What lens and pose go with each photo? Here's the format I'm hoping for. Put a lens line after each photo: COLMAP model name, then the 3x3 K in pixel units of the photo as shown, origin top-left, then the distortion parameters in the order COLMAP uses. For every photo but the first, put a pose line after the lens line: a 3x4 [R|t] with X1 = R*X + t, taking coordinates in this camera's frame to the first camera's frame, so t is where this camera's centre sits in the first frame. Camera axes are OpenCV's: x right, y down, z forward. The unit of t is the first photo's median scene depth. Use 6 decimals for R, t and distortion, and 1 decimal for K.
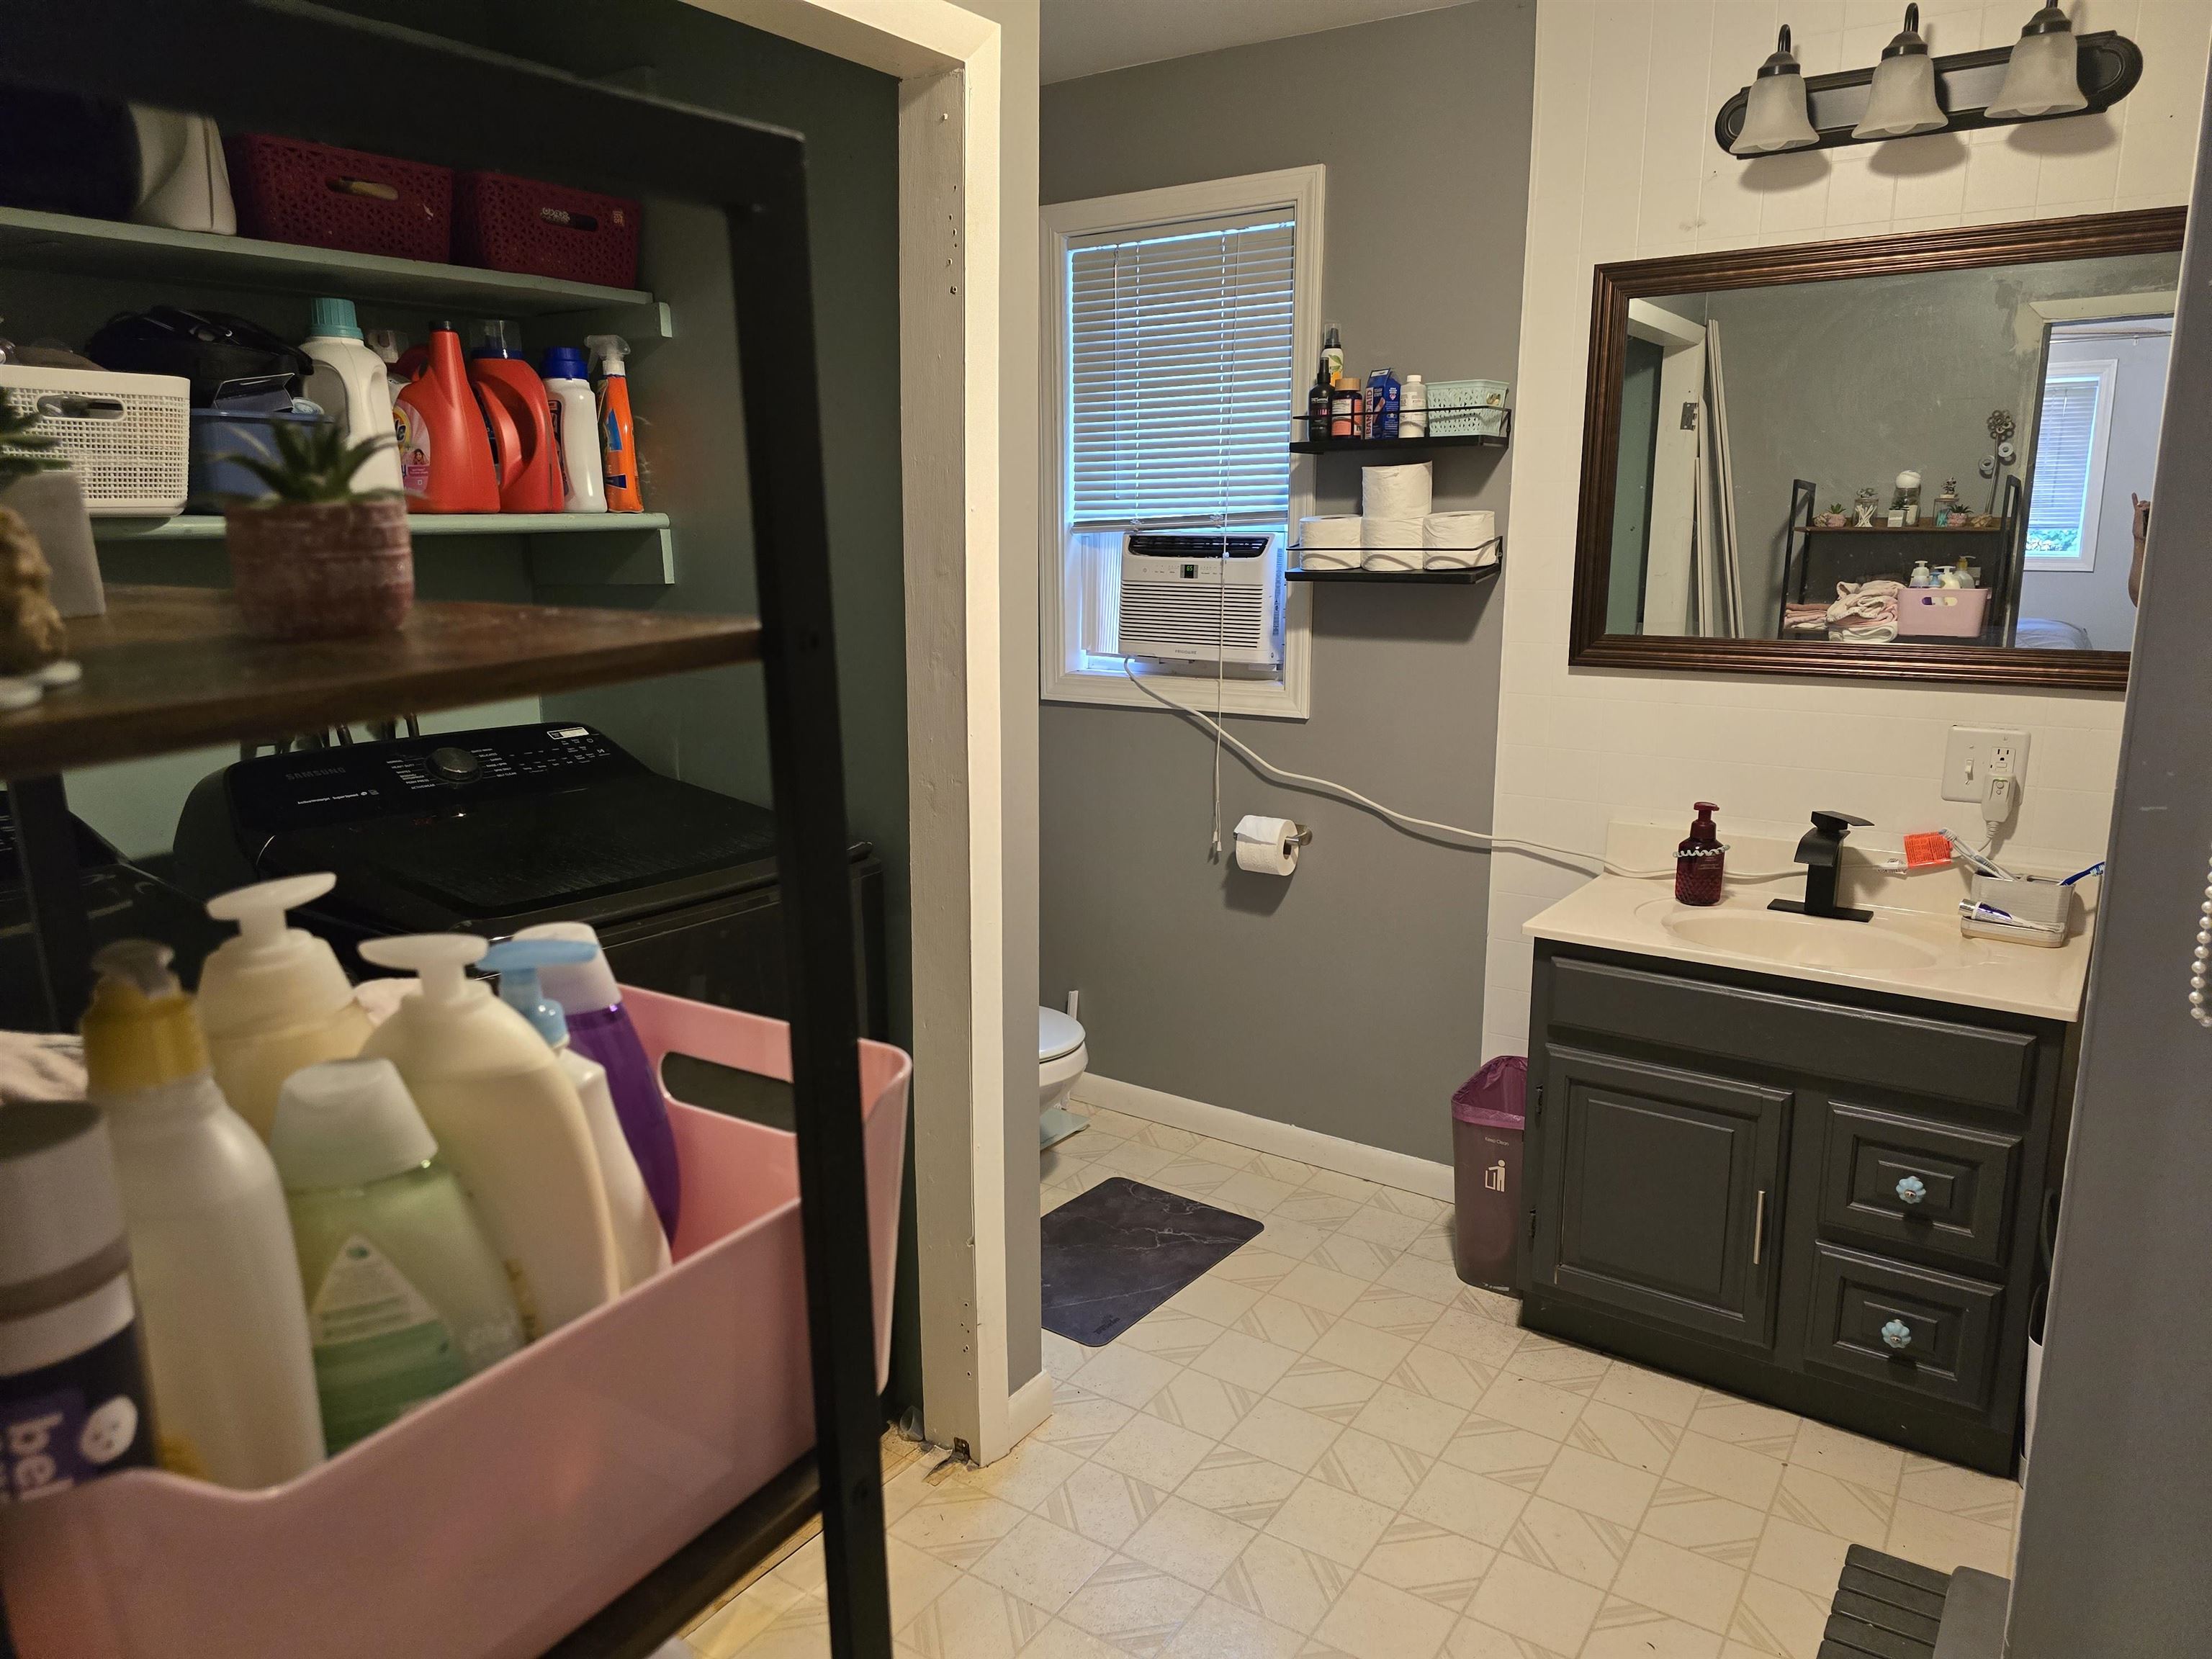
lens RADIAL K [[1468.5, 0, 1107.9], [0, 1468.5, 830.9], [0, 0, 1]] dist [0.029114, -0.025020]
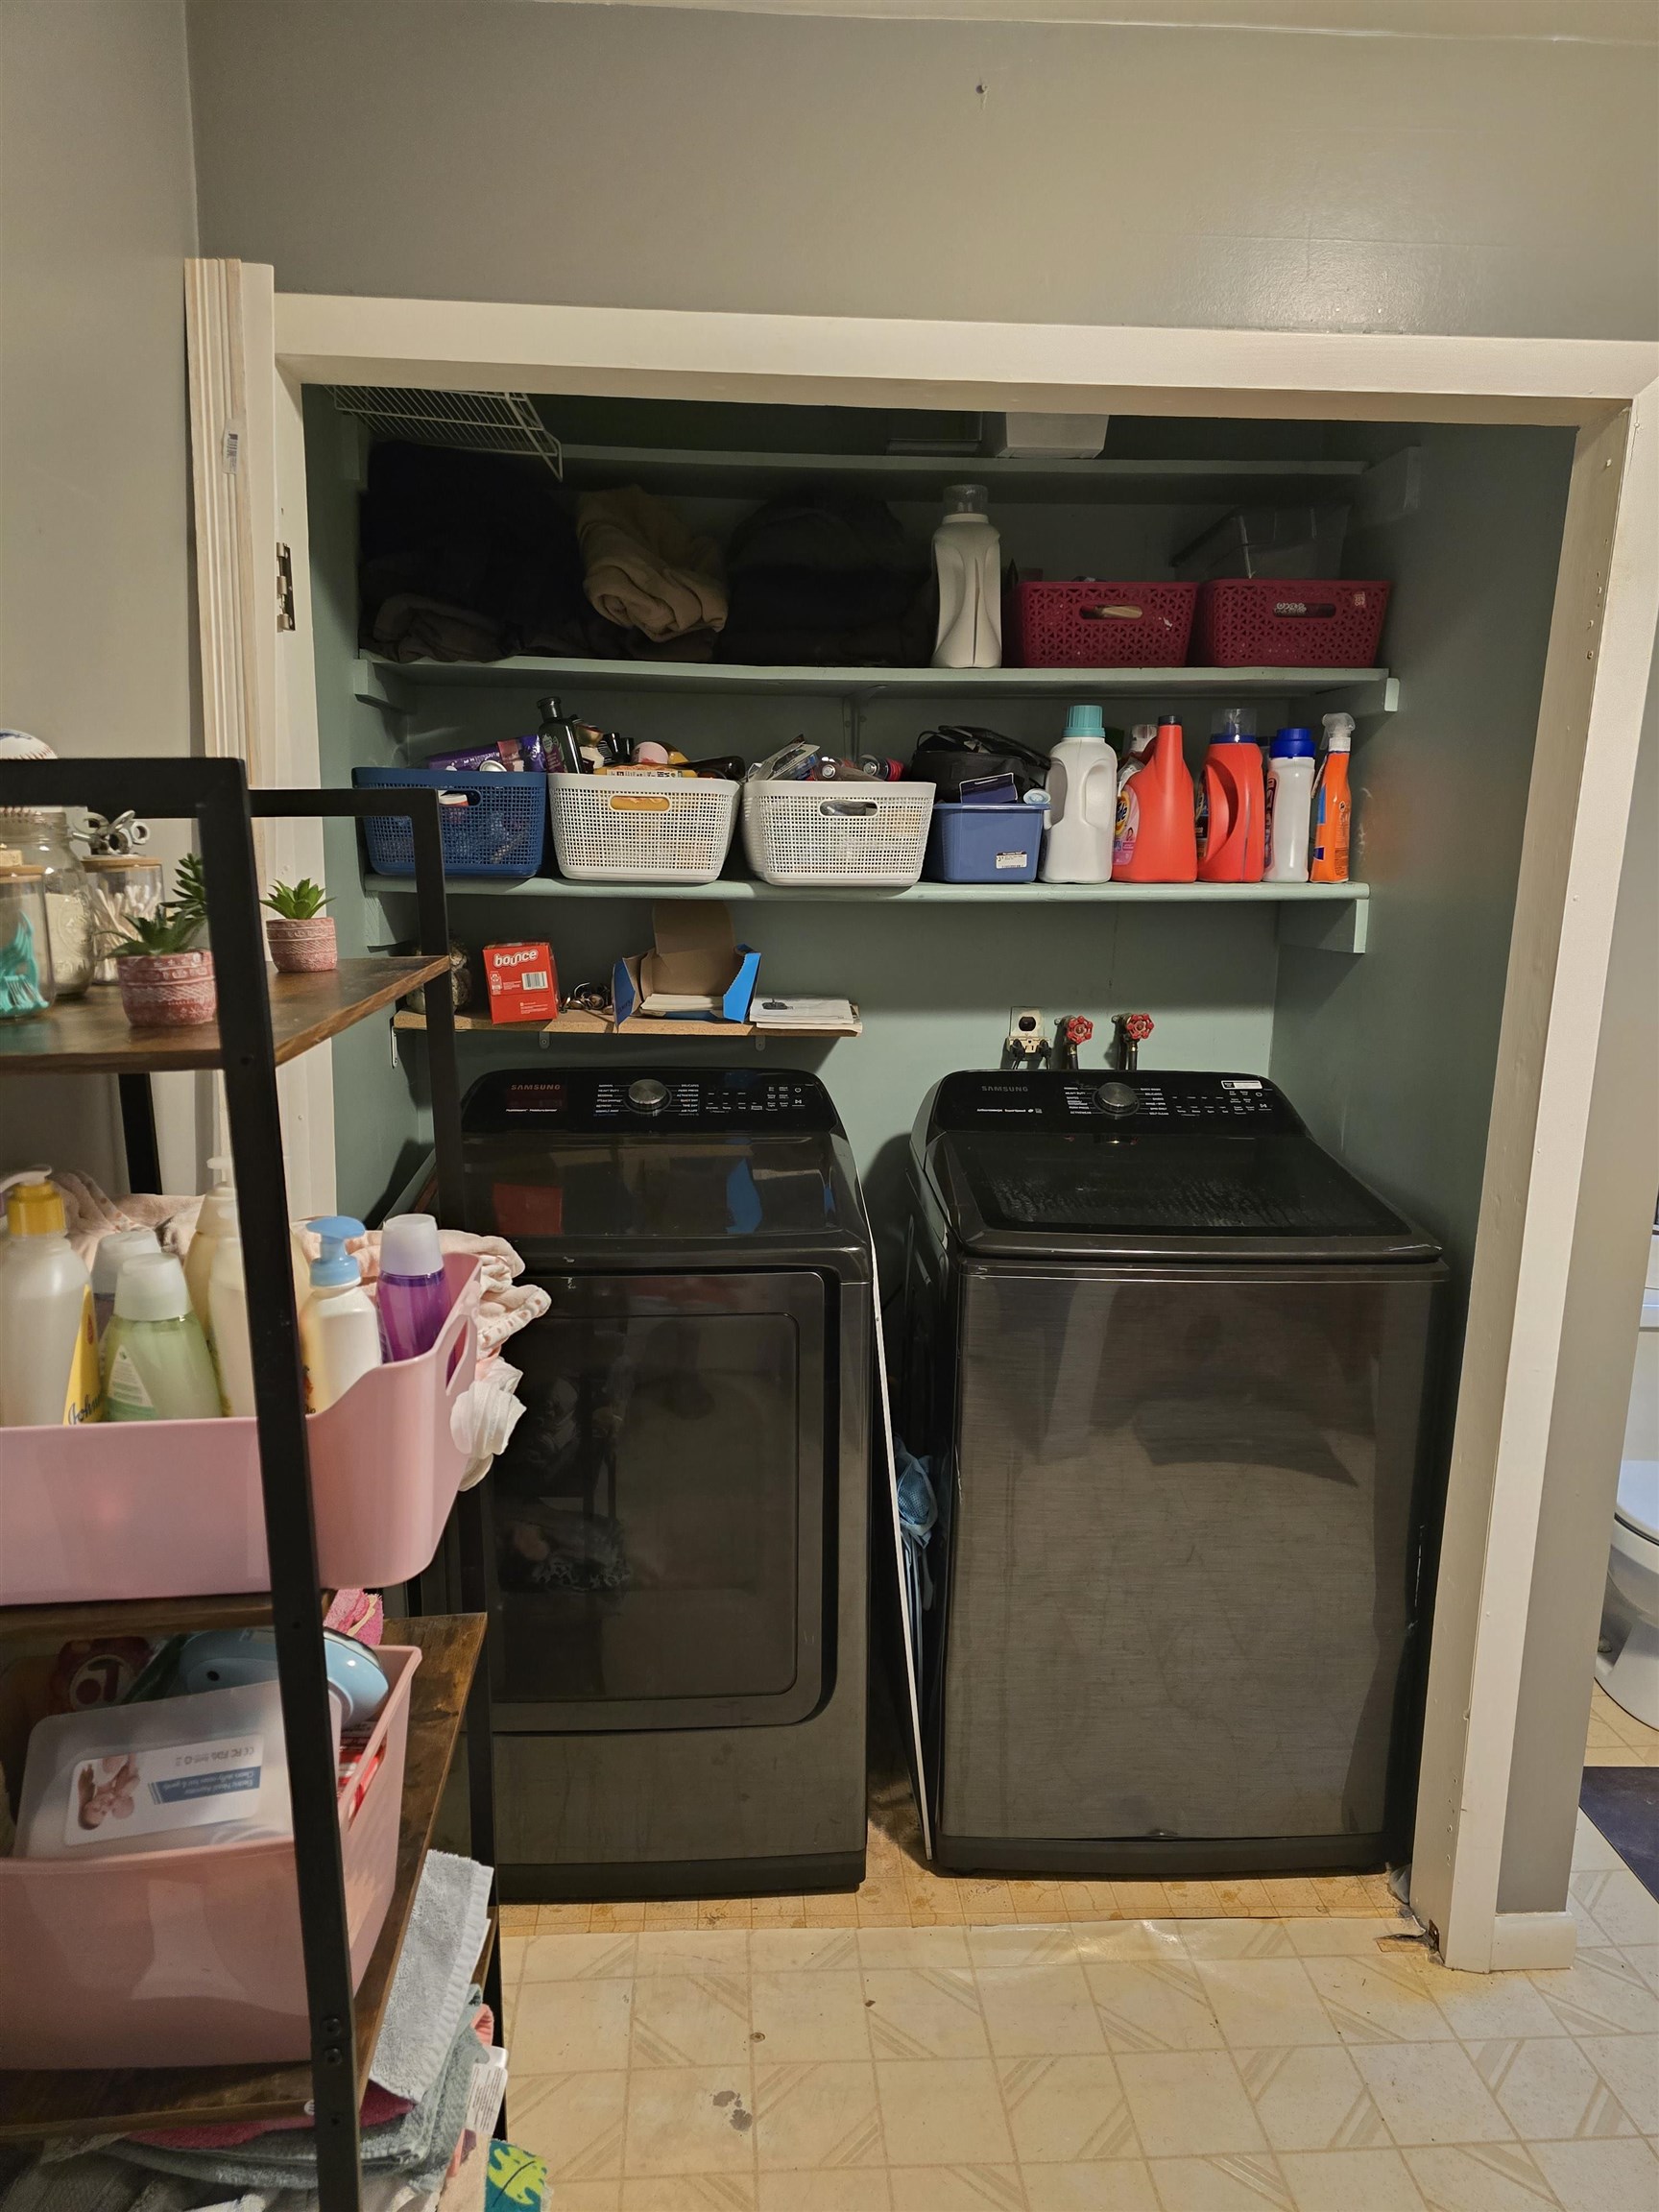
lens RADIAL K [[1468.5, 0, 825.8], [0, 1468.5, 1113.1], [0, 0, 1]] dist [0.029114, -0.025020]
pose [[0.612892, 0.155854, -0.774644, 0.306327], [-0.177113, 0.982507, 0.057545, -0.059404], [0.770062, 0.101931, 0.629774, 0.105210]]
